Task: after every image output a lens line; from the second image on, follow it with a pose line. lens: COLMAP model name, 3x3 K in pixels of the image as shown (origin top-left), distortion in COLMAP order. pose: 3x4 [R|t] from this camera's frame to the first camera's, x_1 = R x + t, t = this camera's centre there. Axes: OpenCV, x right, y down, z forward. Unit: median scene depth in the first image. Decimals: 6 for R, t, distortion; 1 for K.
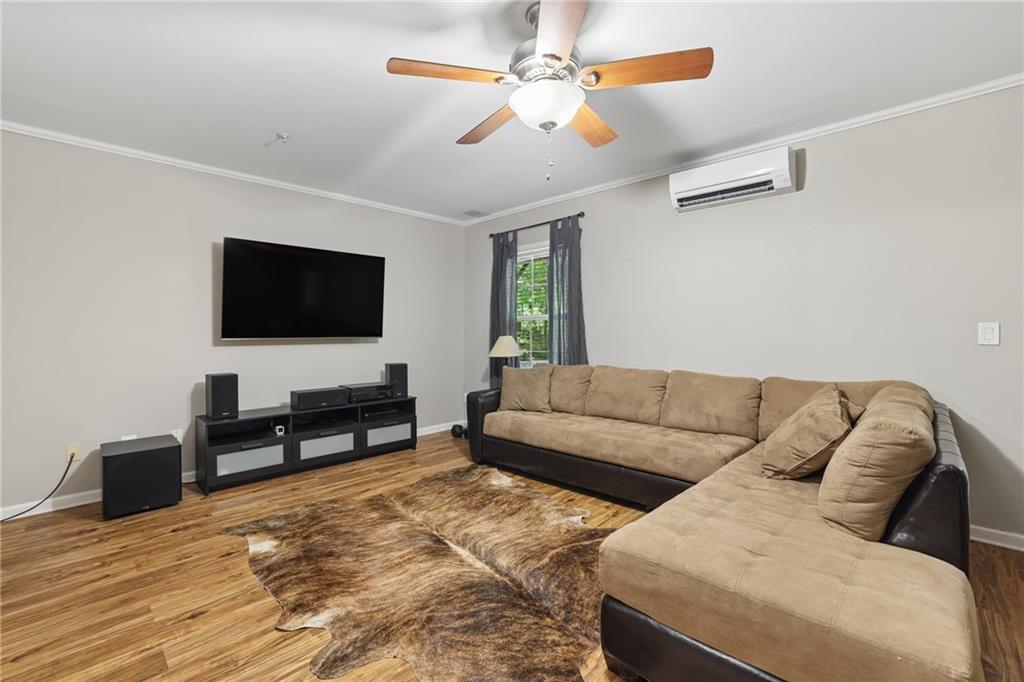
lens RADIAL K [[442.6, 0, 516.0], [0, 442.6, 333.4], [0, 0, 1]] dist [-0.041143, 0.013106]
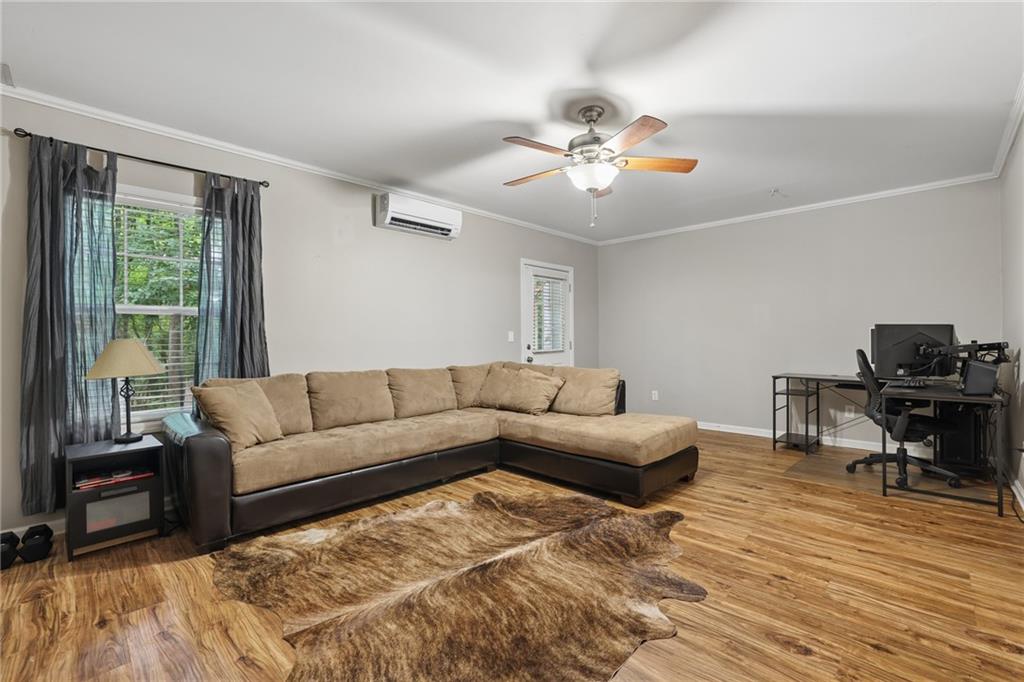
lens RADIAL K [[442.6, 0, 512.2], [0, 442.6, 343.5], [0, 0, 1]] dist [-0.041143, 0.013106]
pose [[0.015875, -0.003665, 0.999867, -0.723994], [0.009650, 0.999947, 0.003512, 0.018327], [-0.999827, 0.009593, 0.015909, 0.640757]]
